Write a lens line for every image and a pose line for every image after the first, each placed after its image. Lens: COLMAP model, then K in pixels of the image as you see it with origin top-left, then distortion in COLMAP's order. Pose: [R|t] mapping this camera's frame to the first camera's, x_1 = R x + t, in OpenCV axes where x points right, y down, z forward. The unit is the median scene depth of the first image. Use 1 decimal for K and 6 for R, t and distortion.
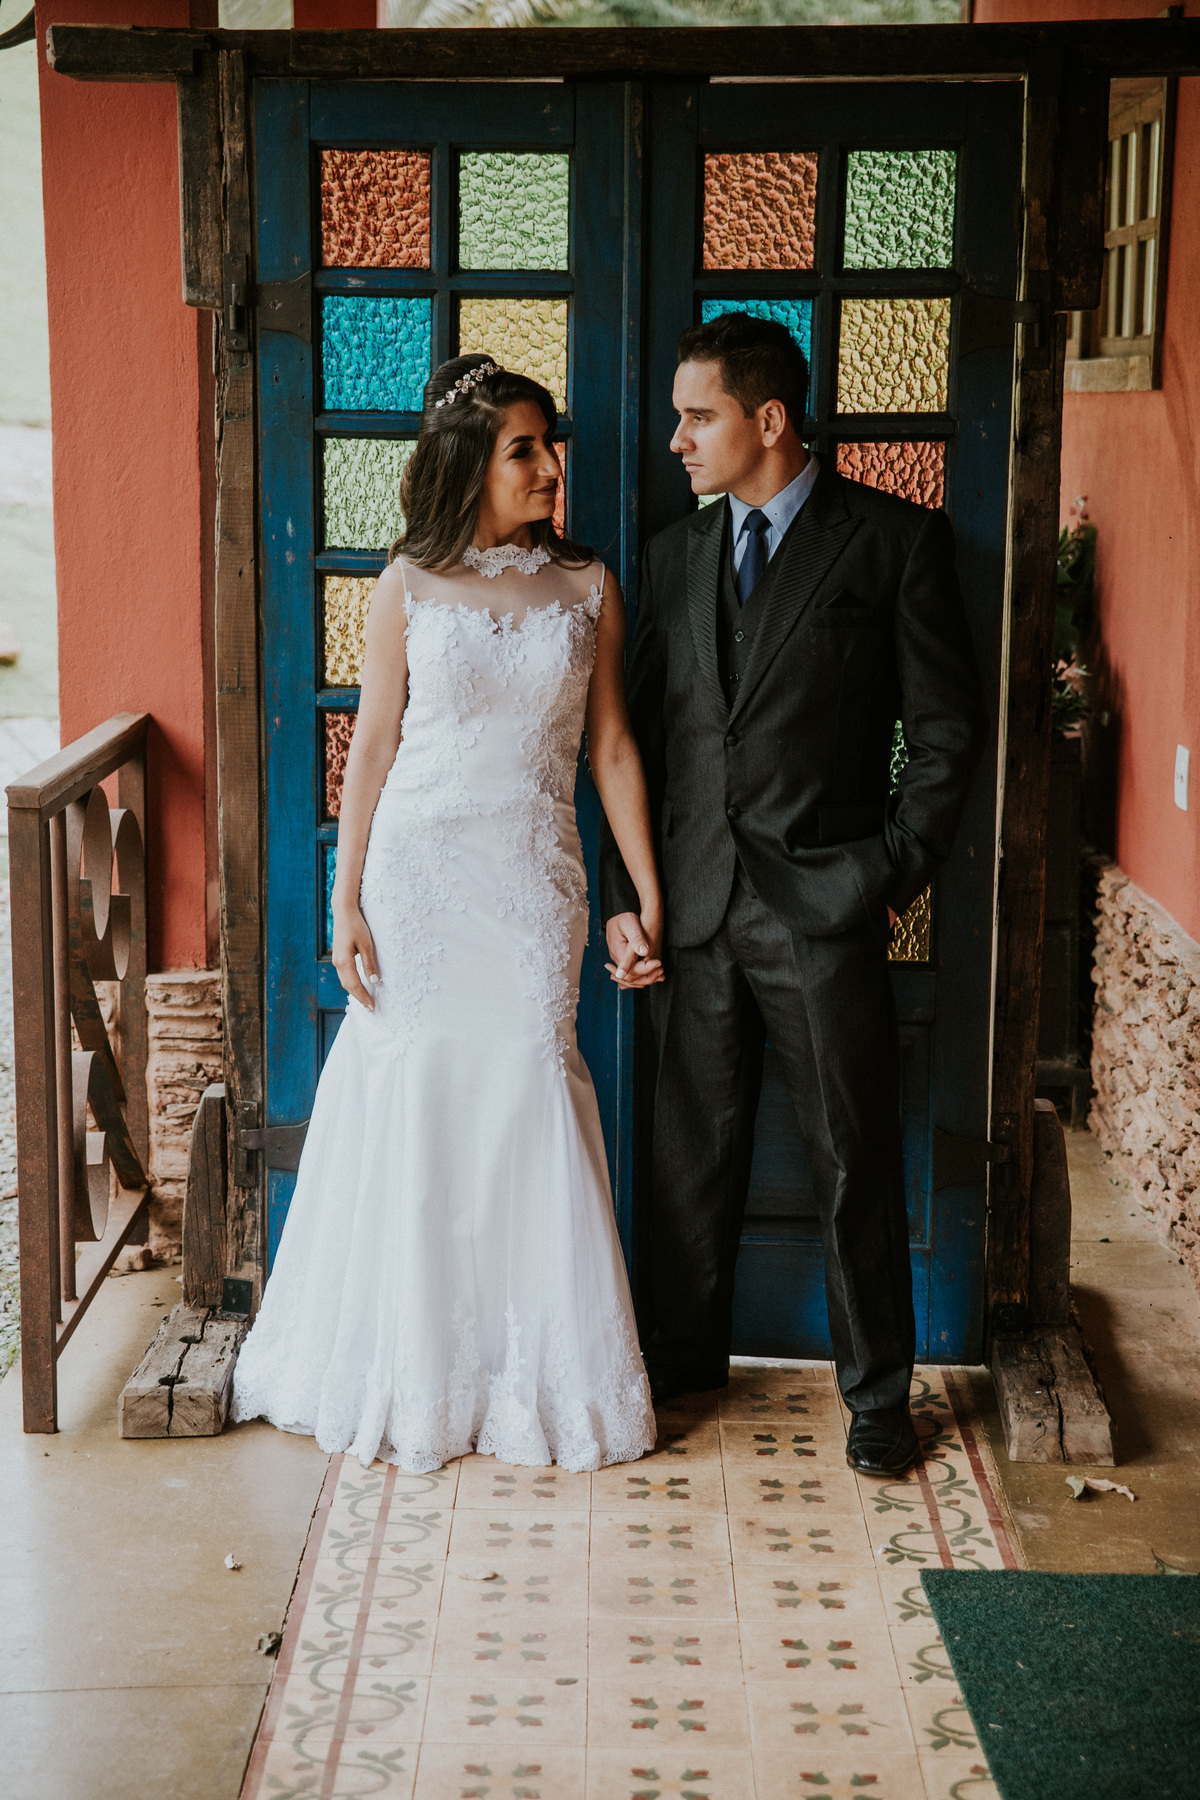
lens RADIAL K [[3423.2, 0, 596.4], [0, 3423.2, 943.8], [0, 0, 1]] dist [0.238275, 0.031671]
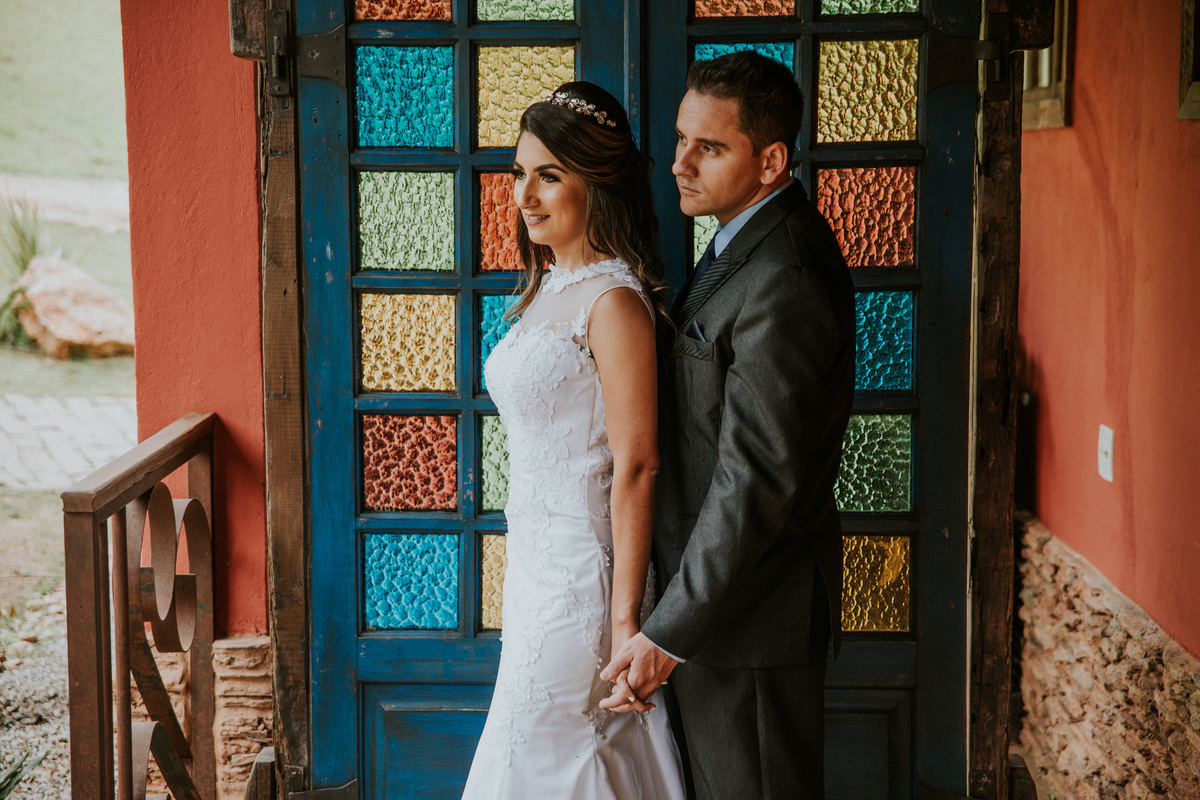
lens RADIAL K [[2378.2, 0, 600.0], [0, 2378.2, 400.0], [0, 0, 1]] dist [0.273775, 0.030691]
pose [[0.999894, -0.014403, 0.002084, -0.003306], [0.014497, 0.998313, -0.056230, -0.027633], [-0.001270, 0.056254, 0.998416, 0.226351]]
